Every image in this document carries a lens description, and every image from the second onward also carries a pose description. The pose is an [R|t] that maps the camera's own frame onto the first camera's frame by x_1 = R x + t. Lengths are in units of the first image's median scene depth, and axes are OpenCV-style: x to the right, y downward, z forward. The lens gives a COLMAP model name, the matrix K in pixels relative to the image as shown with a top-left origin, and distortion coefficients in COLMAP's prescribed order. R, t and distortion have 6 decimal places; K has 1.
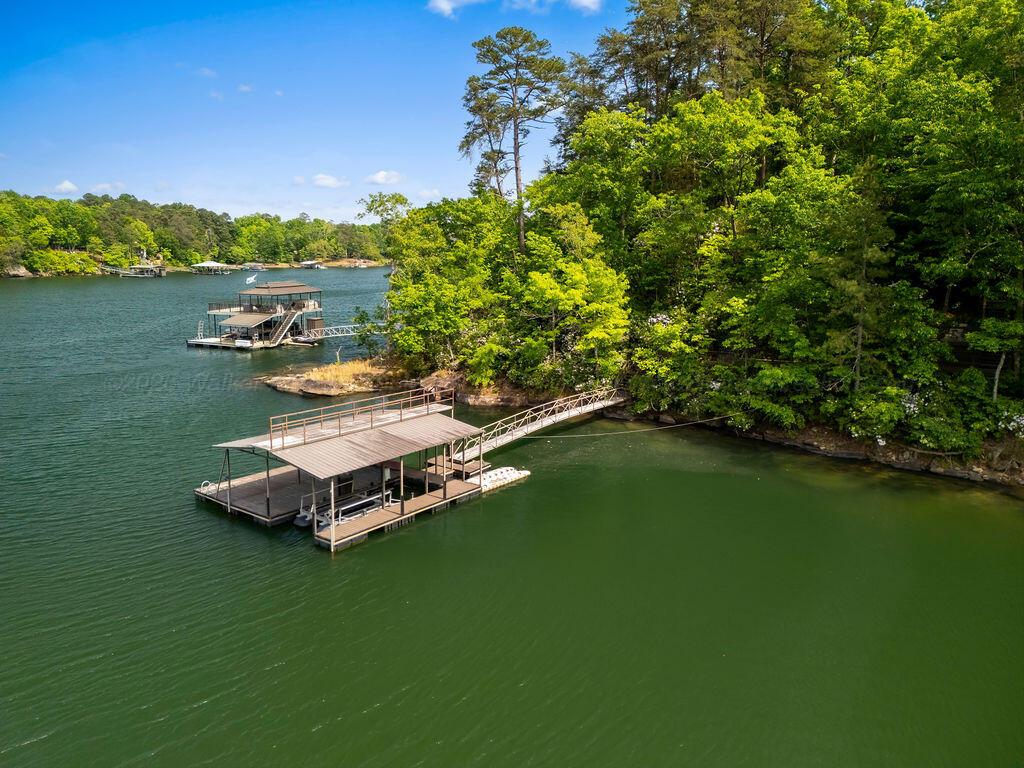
lens RADIAL K [[751.9, 0, 516.4], [0, 751.9, 381.8], [0, 0, 1]] dist [0.085409, -0.070973]
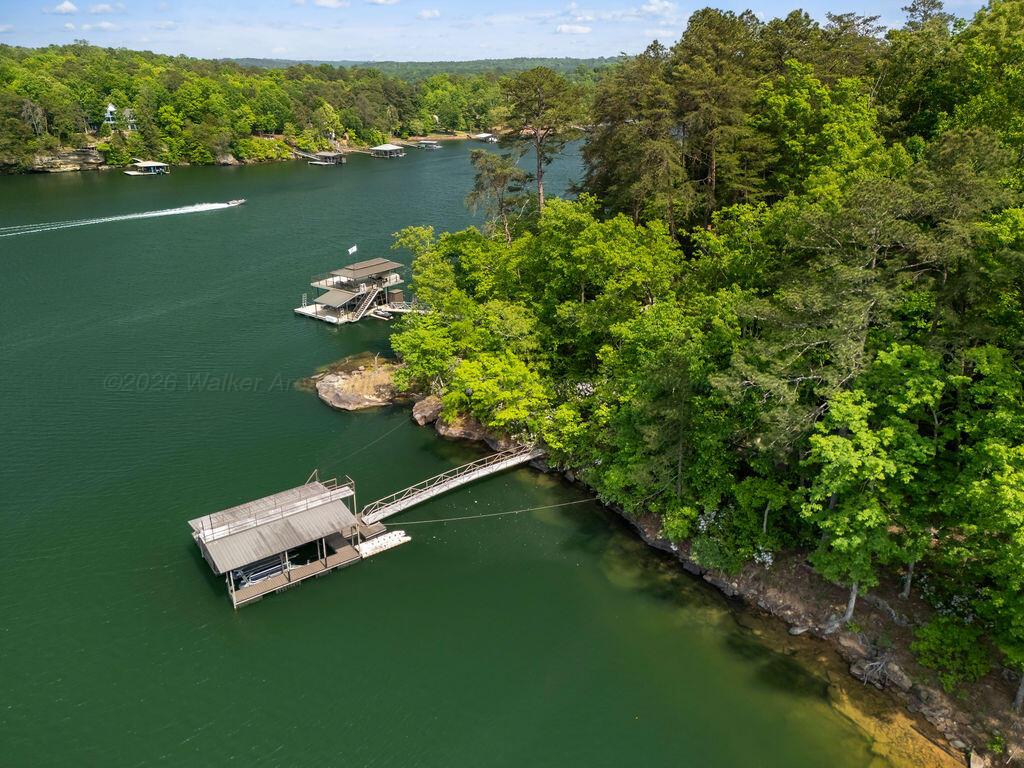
lens RADIAL K [[751.9, 0, 513.4], [0, 751.9, 385.7], [0, 0, 1]] dist [0.085409, -0.070973]
pose [[0.965422, 0.093379, -0.243395, 0.362576], [-0.042618, 0.977619, 0.206020, -0.320987], [0.257185, -0.188523, 0.947795, -0.172123]]
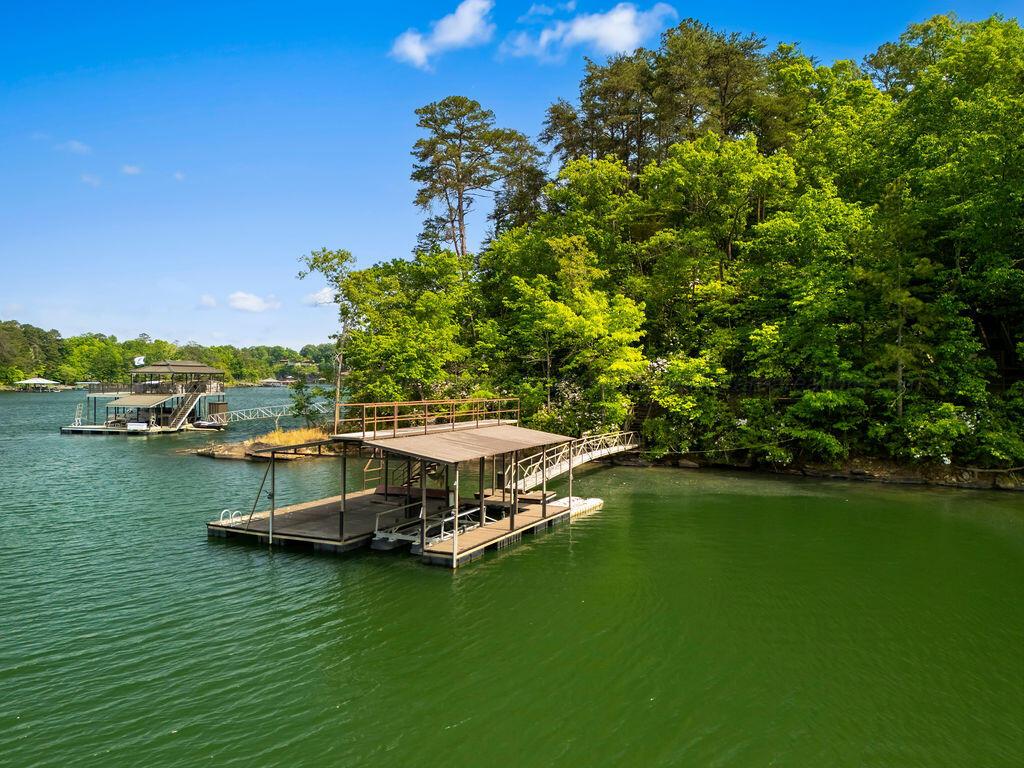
lens RADIAL K [[751.9, 0, 516.0], [0, 751.9, 392.7], [0, 0, 1]] dist [0.085409, -0.070973]
pose [[0.980710, -0.007564, 0.195322, -0.167351], [0.037335, 0.988103, -0.149196, 0.085123], [-0.191870, 0.153610, 0.969324, 0.120313]]
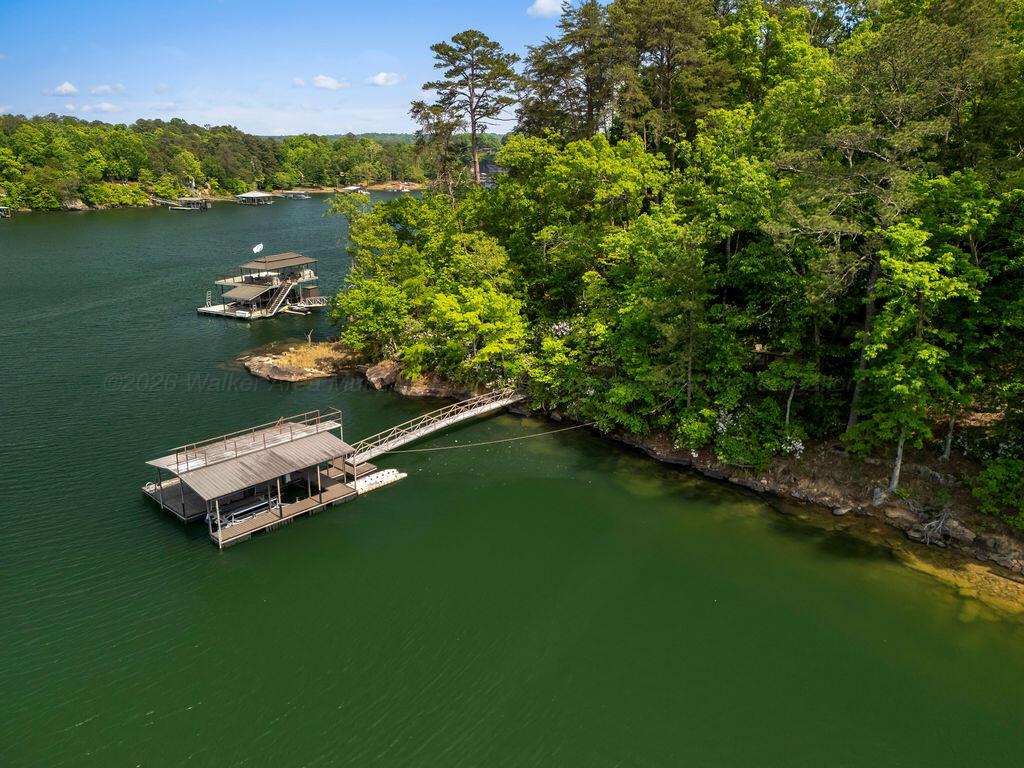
lens RADIAL K [[751.9, 0, 513.7], [0, 751.9, 384.6], [0, 0, 1]] dist [0.085409, -0.070973]
pose [[0.996891, 0.019271, -0.076394, 0.201440], [-0.010349, 0.993254, 0.115500, -0.123478], [0.078105, -0.114350, 0.990365, -0.156904]]
